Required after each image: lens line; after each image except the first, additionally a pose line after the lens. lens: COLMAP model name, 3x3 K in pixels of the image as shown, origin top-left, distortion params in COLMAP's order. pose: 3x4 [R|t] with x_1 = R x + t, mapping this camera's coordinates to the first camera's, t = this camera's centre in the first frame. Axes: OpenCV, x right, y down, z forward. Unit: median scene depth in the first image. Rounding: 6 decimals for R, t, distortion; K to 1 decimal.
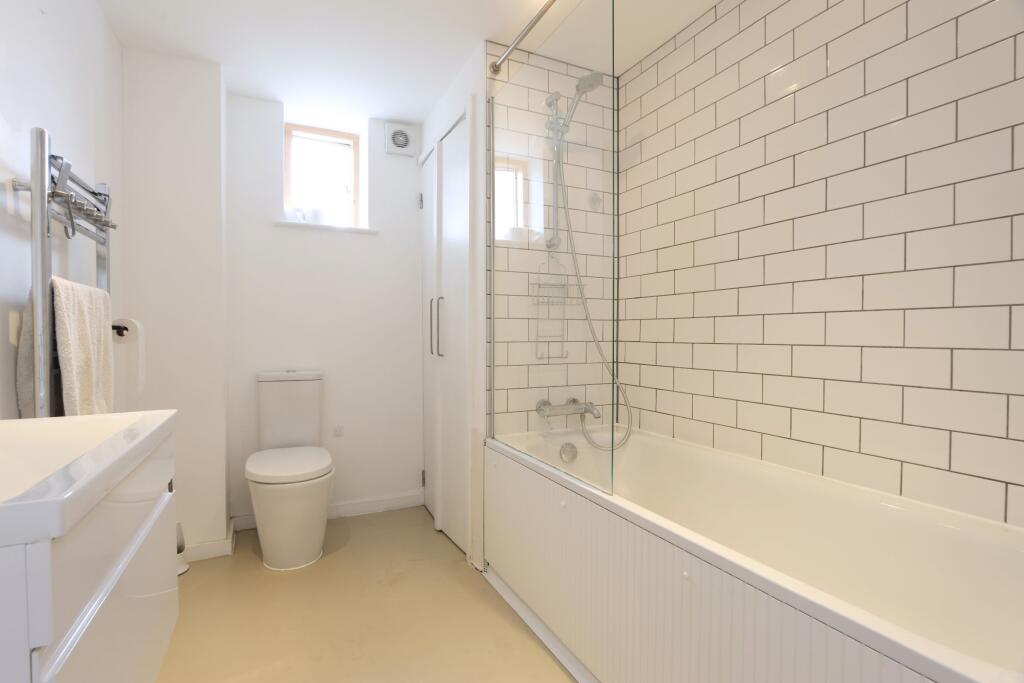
lens RADIAL K [[476.4, 0, 498.0], [0, 476.4, 344.9], [0, 0, 1]] dist [-0.014994, 0.001388]
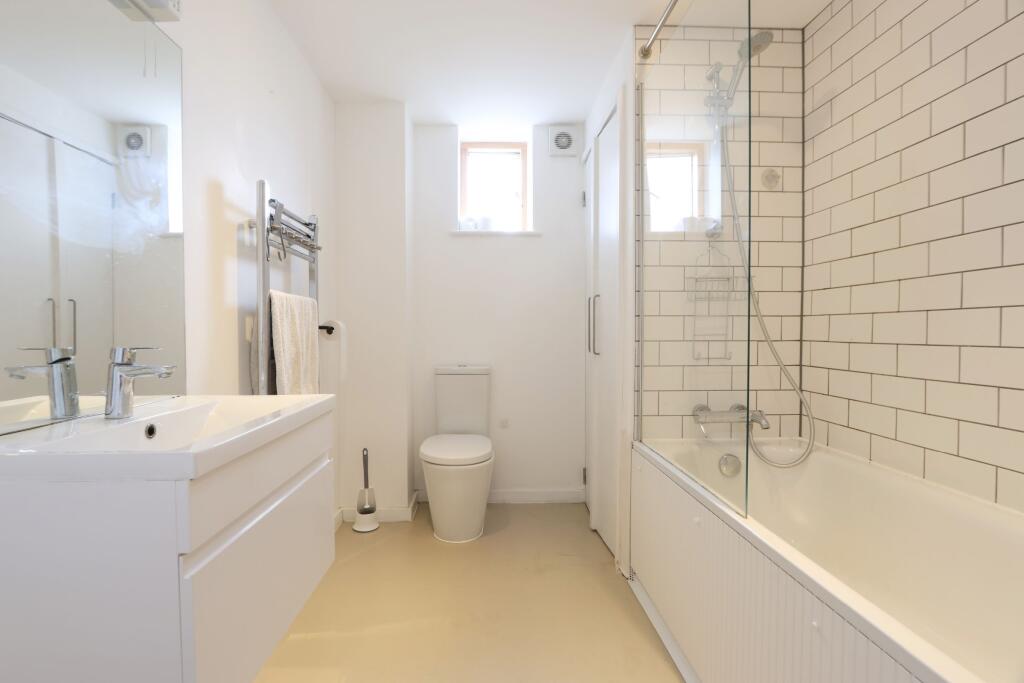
lens RADIAL K [[476.4, 0, 498.0], [0, 476.4, 344.9], [0, 0, 1]] dist [-0.014994, 0.001388]
pose [[0.916959, 0.010145, -0.398852, 0.102401], [-0.007811, 0.999942, 0.007477, -0.002837], [0.398904, -0.003741, 0.916985, 0.012105]]
